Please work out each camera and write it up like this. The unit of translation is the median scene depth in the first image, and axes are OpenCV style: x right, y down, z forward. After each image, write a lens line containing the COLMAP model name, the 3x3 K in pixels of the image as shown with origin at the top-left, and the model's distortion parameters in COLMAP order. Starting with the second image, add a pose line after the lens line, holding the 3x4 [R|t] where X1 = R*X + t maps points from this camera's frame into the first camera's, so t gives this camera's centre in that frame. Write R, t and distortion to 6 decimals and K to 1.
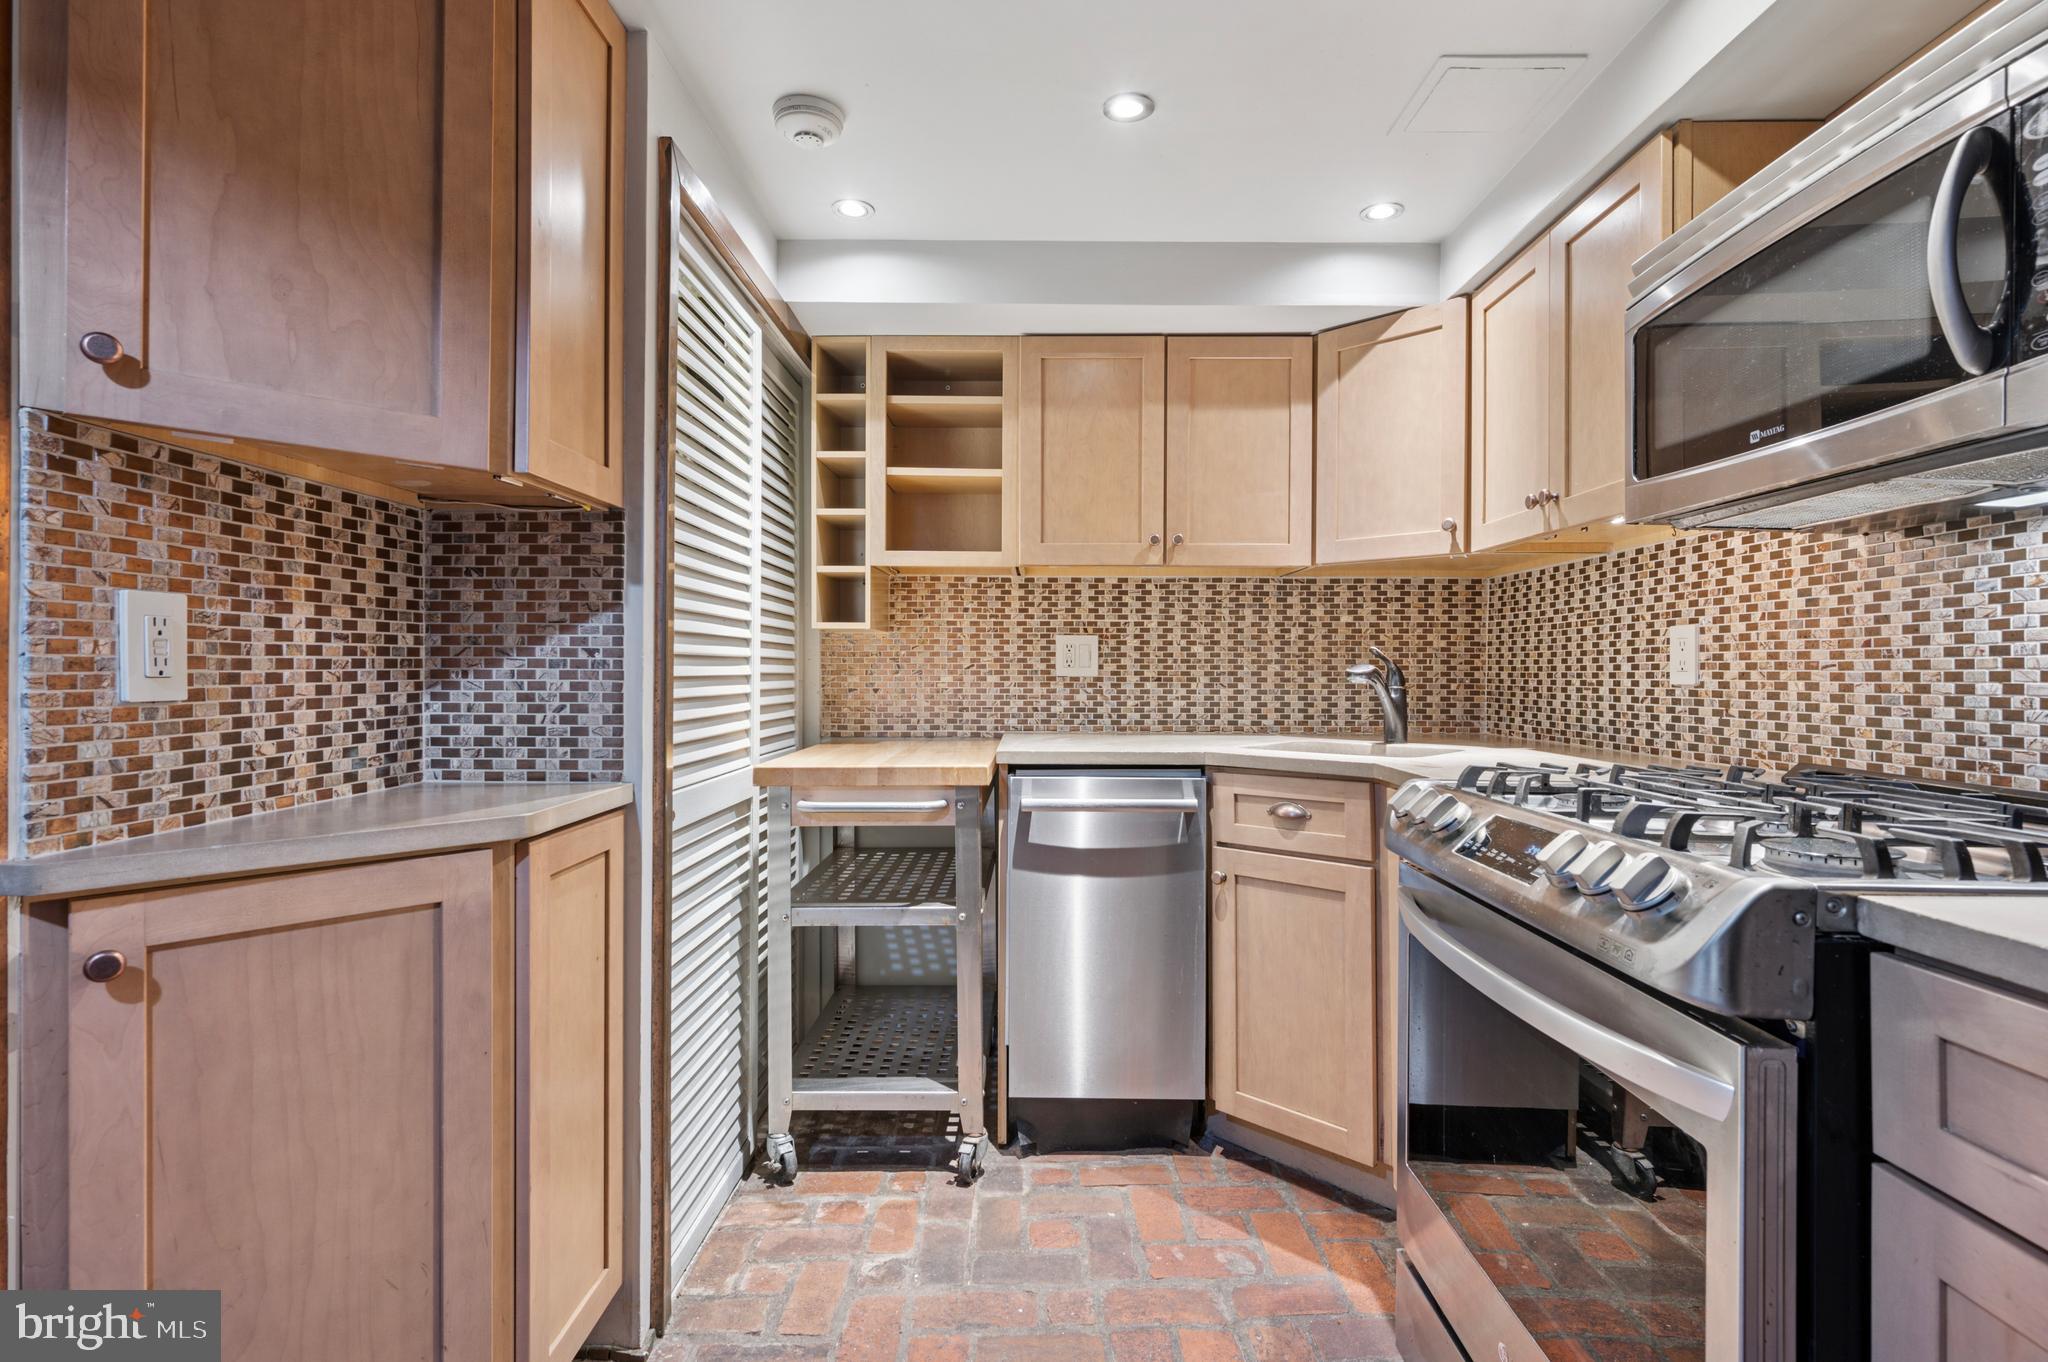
lens RADIAL K [[970.2, 0, 1028.5], [0, 970.2, 659.0], [0, 0, 1]] dist [0.001434, -0.000002]
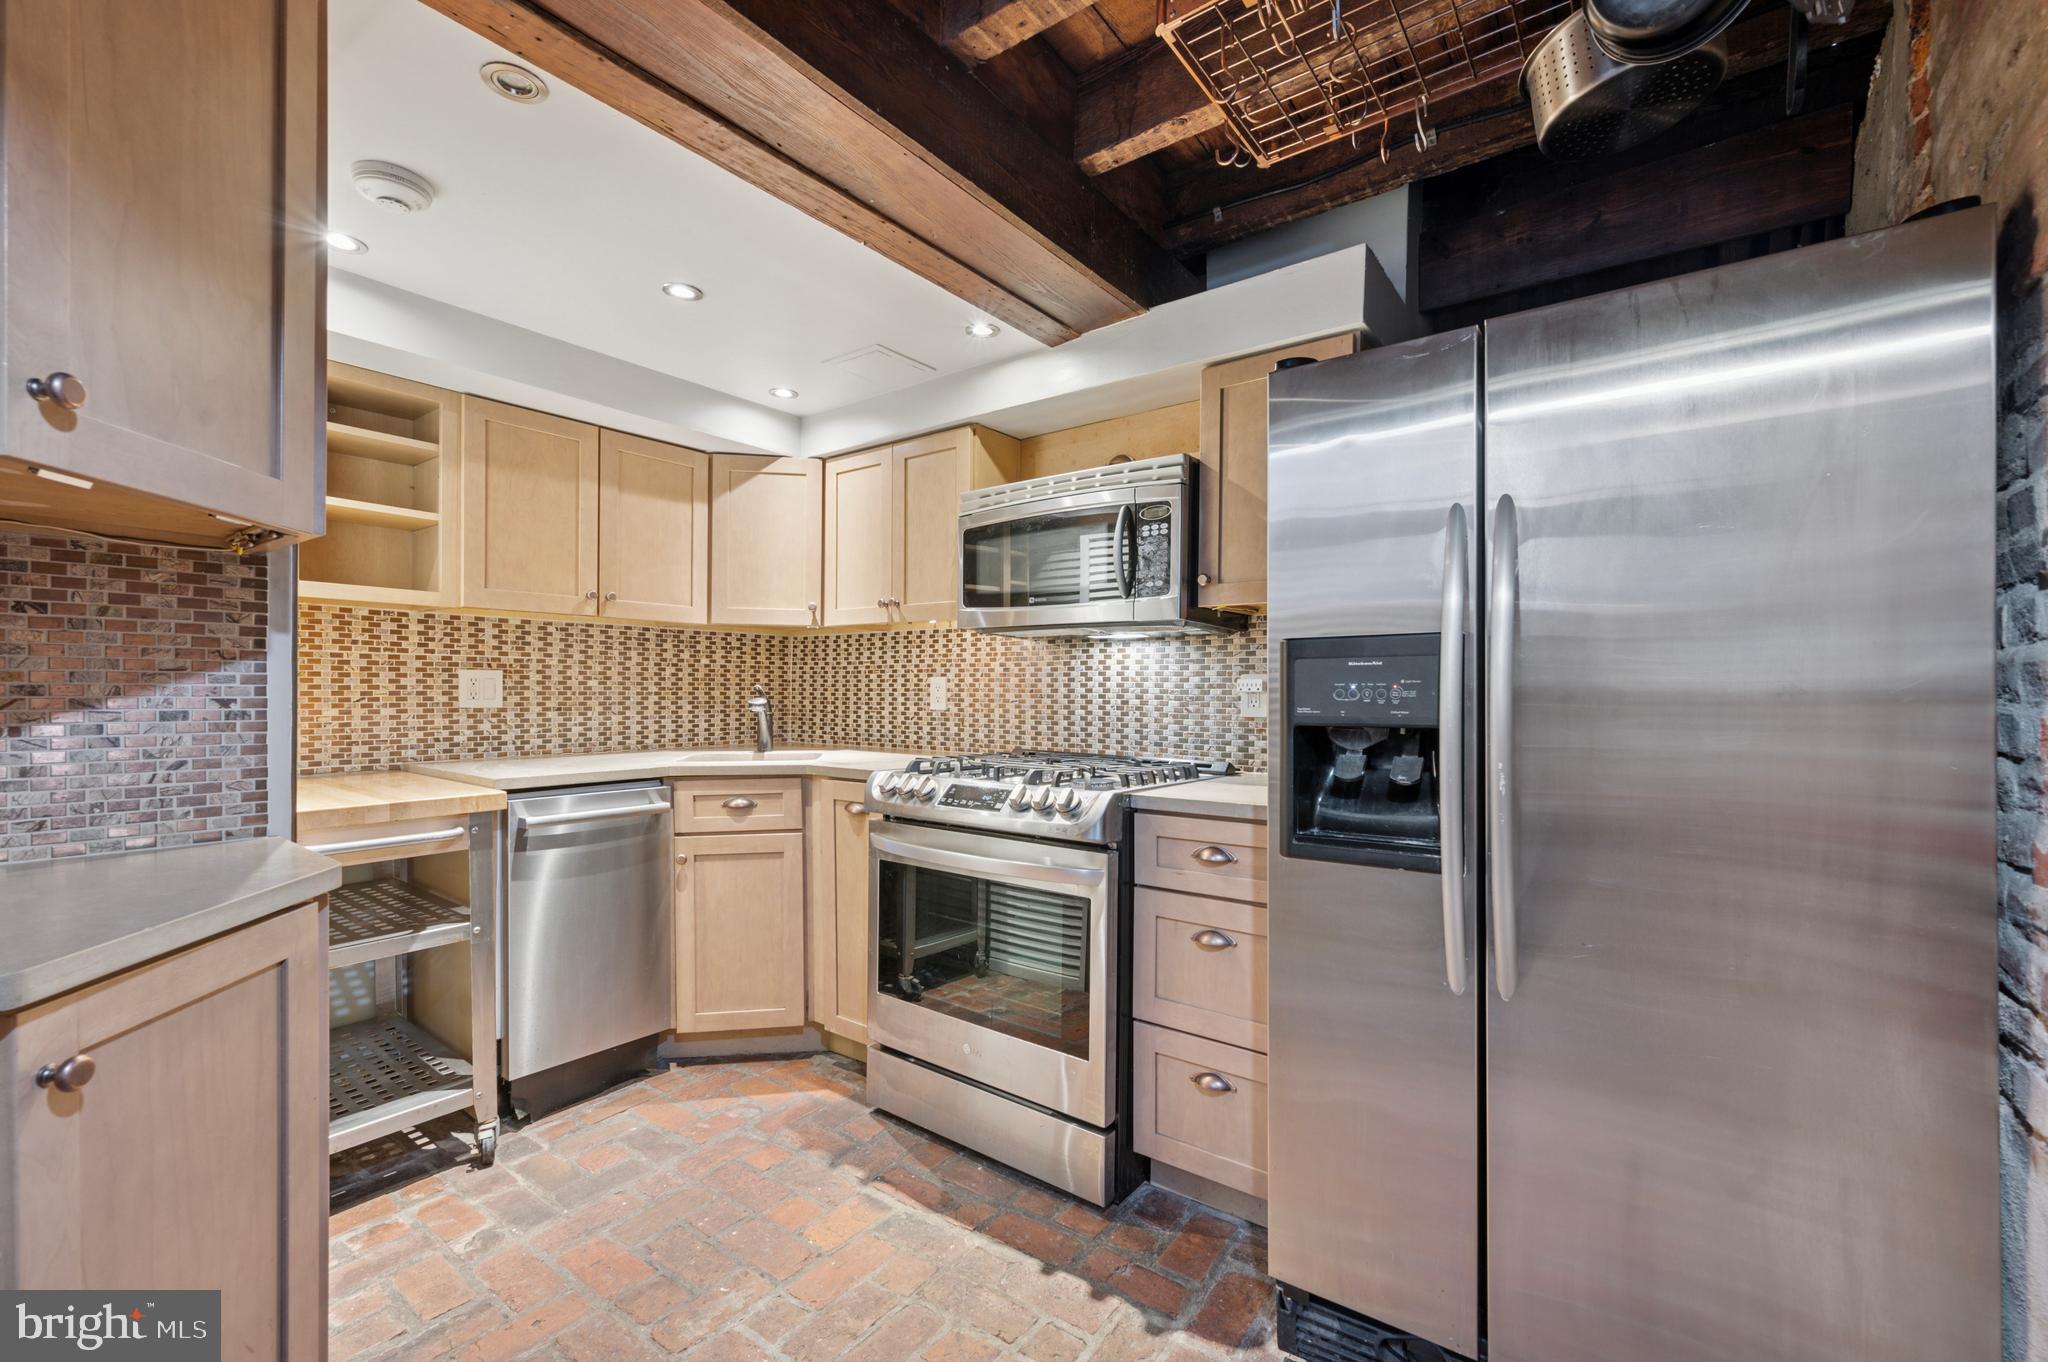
lens RADIAL K [[852.2, 0, 1022.8], [0, 852.2, 678.3], [0, 0, 1]] dist [0.002587, 0.000313]
pose [[0.603416, 0.010233, 0.797361, -0.469407], [-0.013825, 0.999902, -0.002370, -0.028797], [-0.797307, -0.009593, 0.603498, -0.084565]]
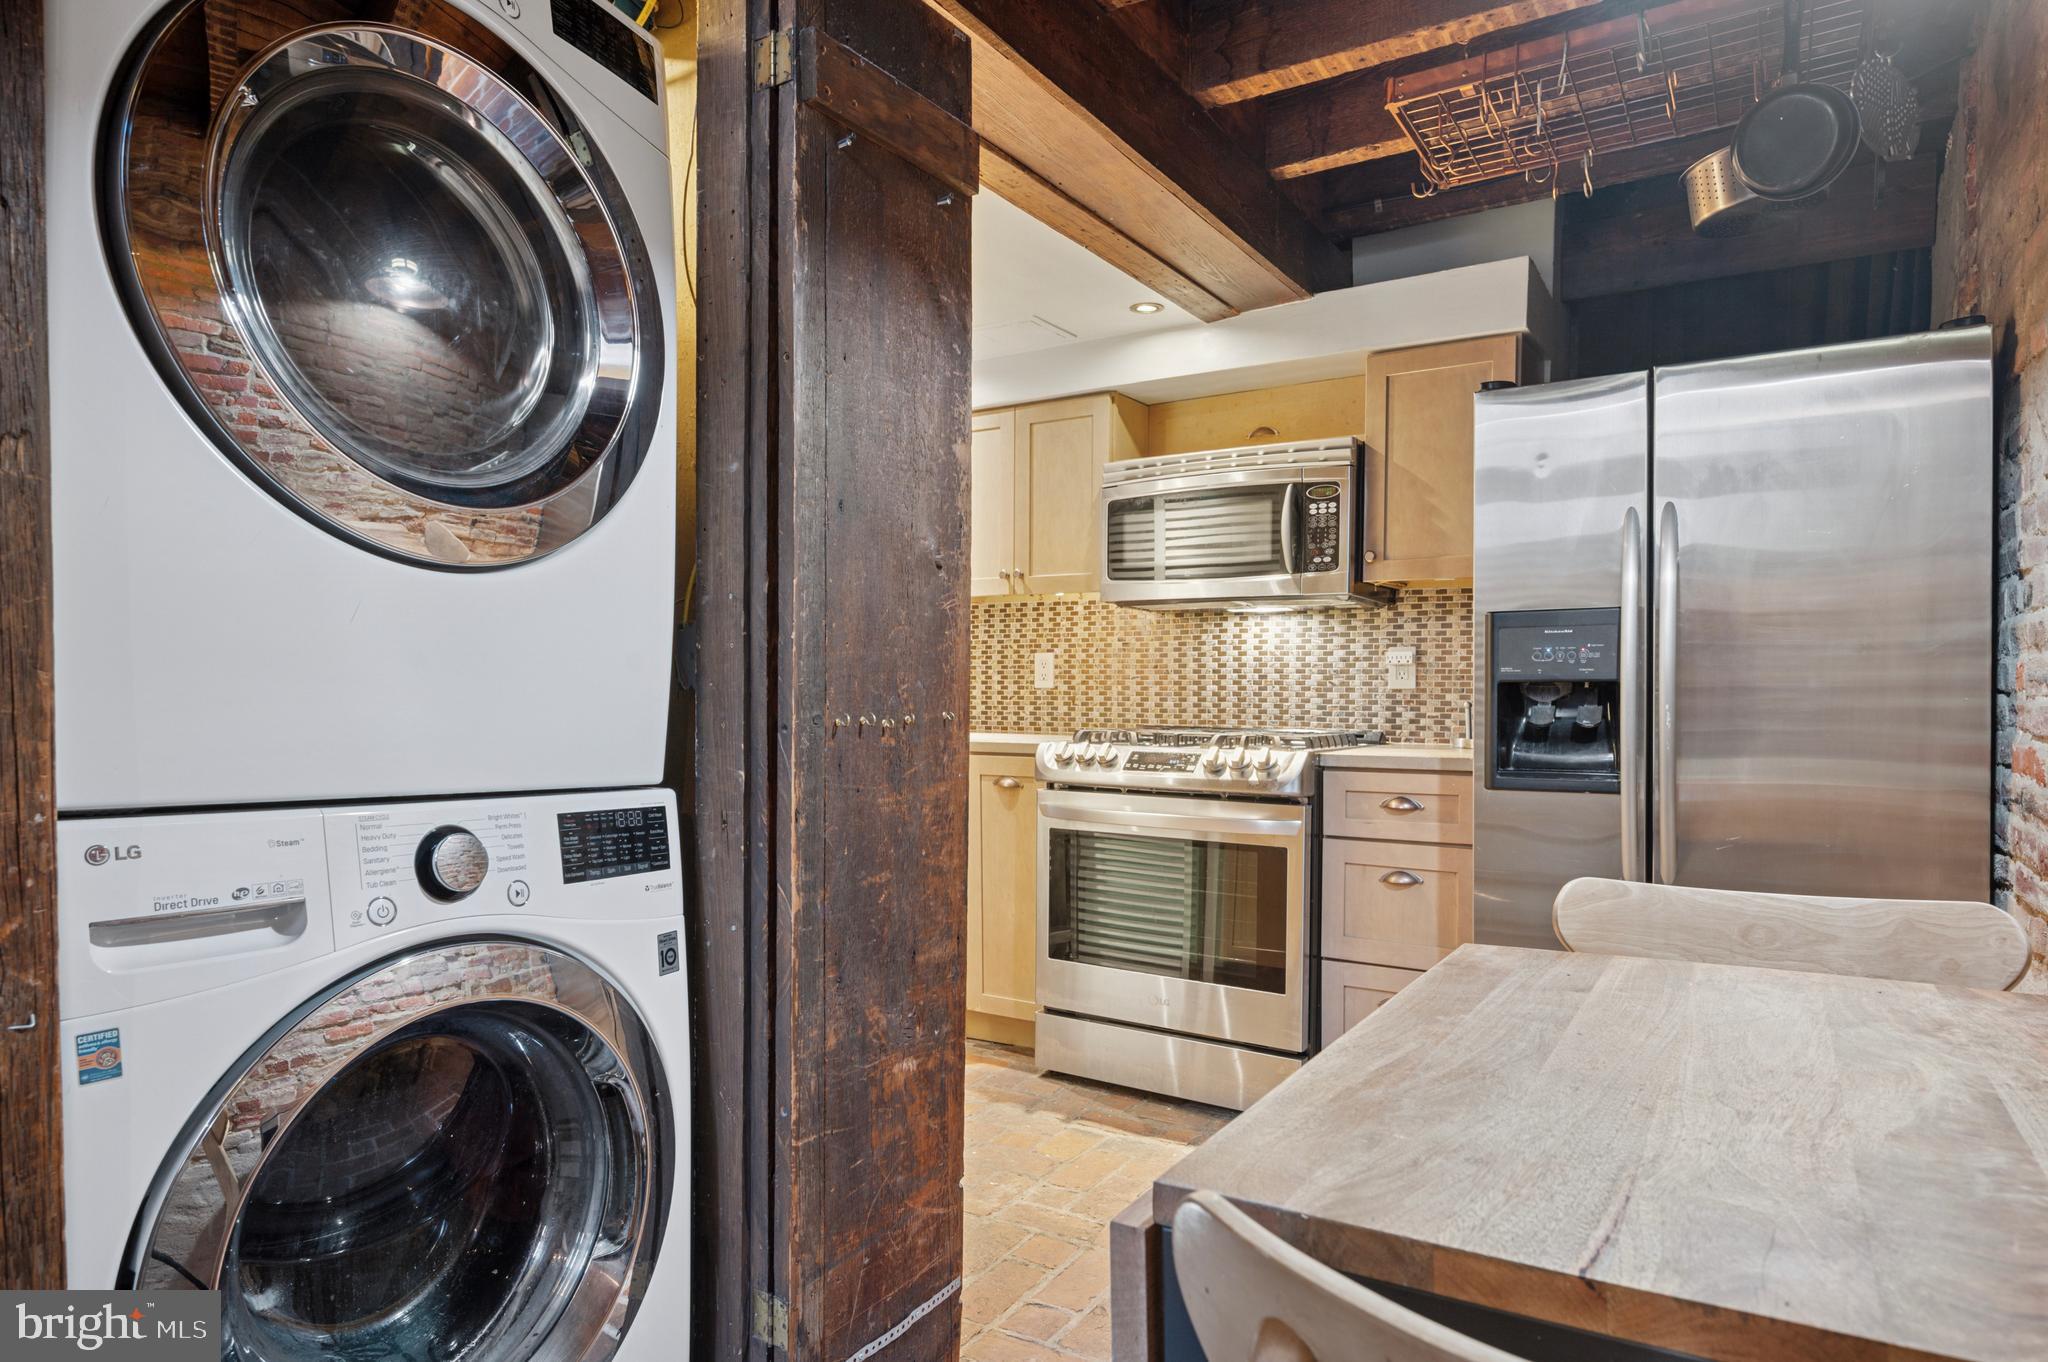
lens RADIAL K [[1173.9, 0, 1024.0], [0, 1173.9, 681.0], [0, 0, 1]] dist [-0.002208, -0.000415]
pose [[0.542175, 0.000722, 0.840265, -0.999705], [-0.012767, 0.999891, 0.007379, -0.000349], [-0.840168, -0.014728, 0.542126, -0.080839]]
